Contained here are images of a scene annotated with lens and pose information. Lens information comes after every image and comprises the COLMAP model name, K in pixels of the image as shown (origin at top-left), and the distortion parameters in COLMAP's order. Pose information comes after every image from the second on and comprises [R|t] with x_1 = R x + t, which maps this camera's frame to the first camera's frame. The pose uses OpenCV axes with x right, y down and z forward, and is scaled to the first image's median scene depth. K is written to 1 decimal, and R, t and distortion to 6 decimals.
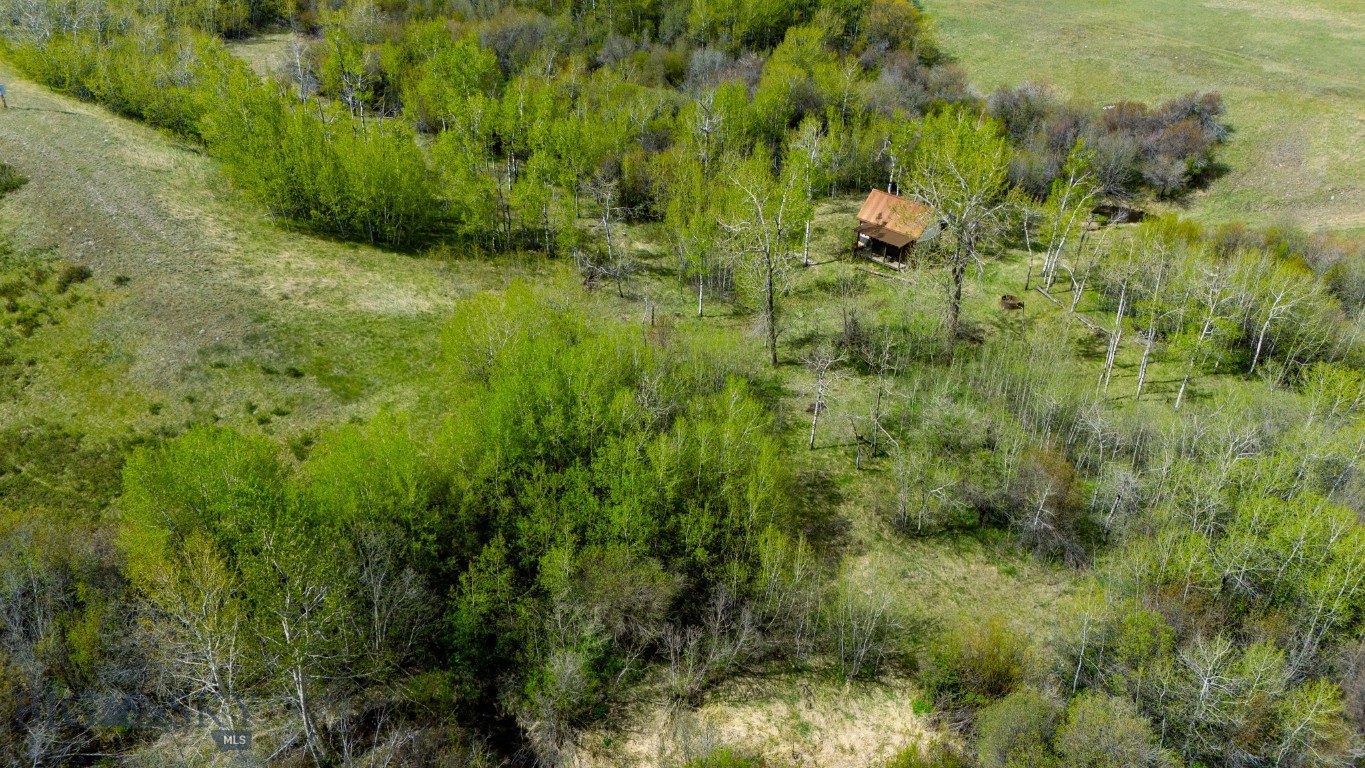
lens RADIAL K [[983.4, 0, 683.5], [0, 983.4, 405.3], [0, 0, 1]] dist [0.078096, -0.083846]
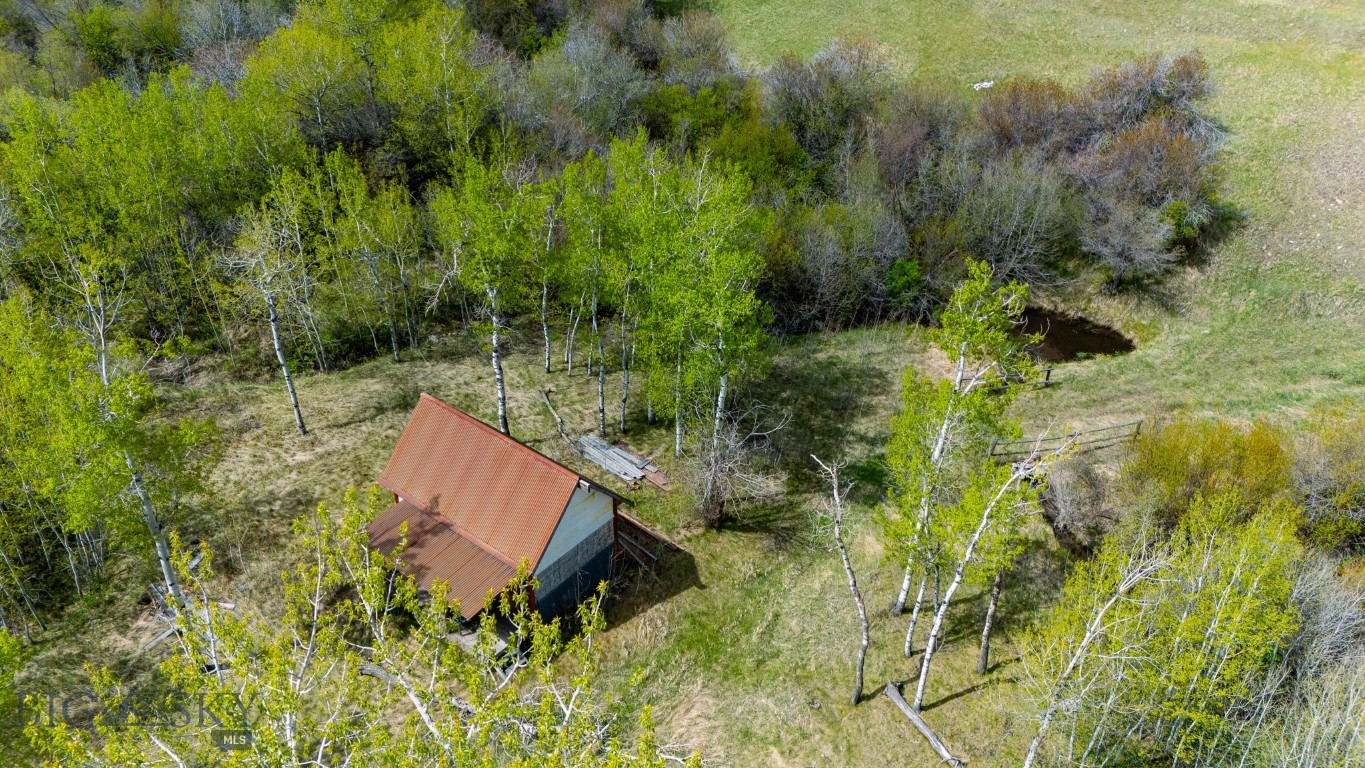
lens RADIAL K [[983.4, 0, 683.5], [0, 983.4, 405.3], [0, 0, 1]] dist [0.078096, -0.083846]
pose [[0.986821, -0.094503, 0.131351, 0.198933], [0.087700, 0.994534, 0.056658, -0.189730], [-0.135988, -0.044392, 0.989715, 0.534651]]
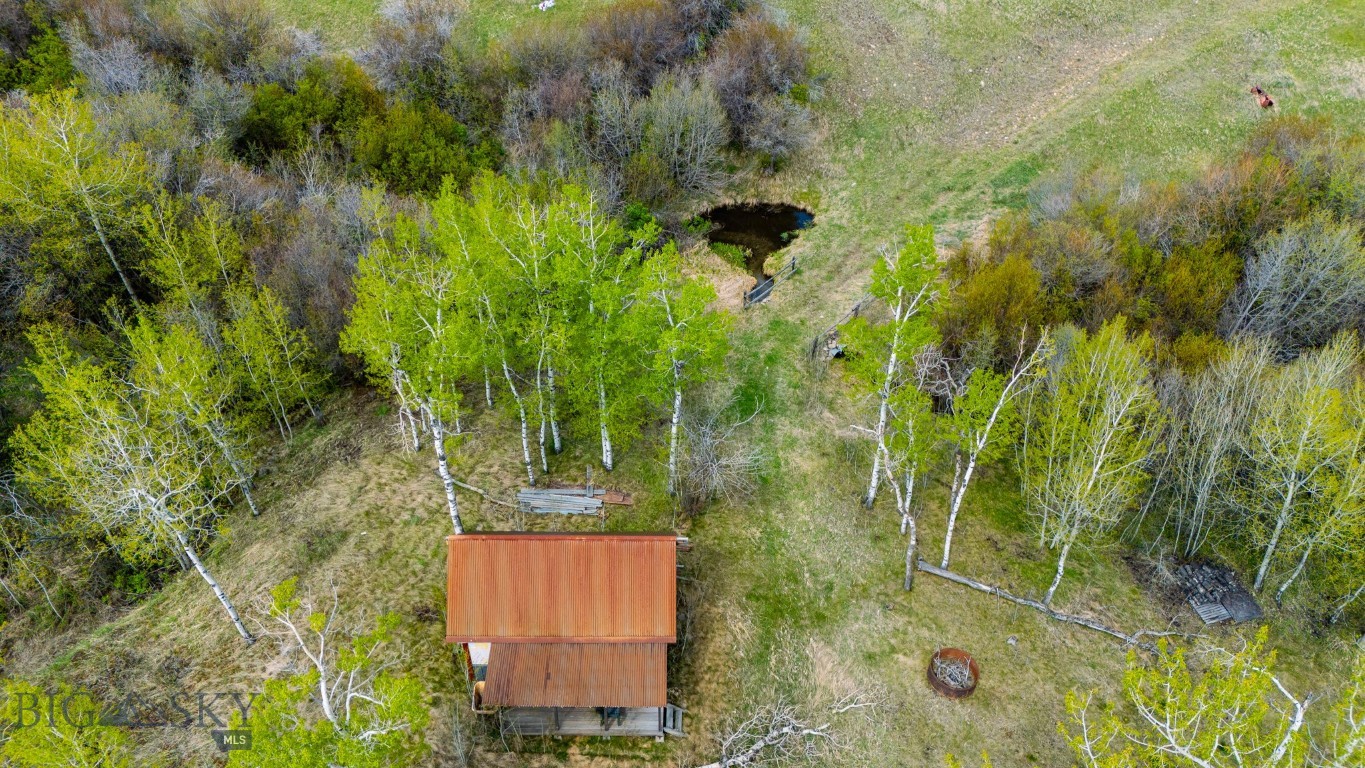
lens RADIAL K [[983.4, 0, 683.5], [0, 983.4, 405.3], [0, 0, 1]] dist [0.078096, -0.083846]
pose [[0.669473, -0.500755, 0.548680, 0.069490], [0.389310, 0.865585, 0.314962, -0.278086], [-0.632648, 0.002748, 0.774435, 0.582123]]
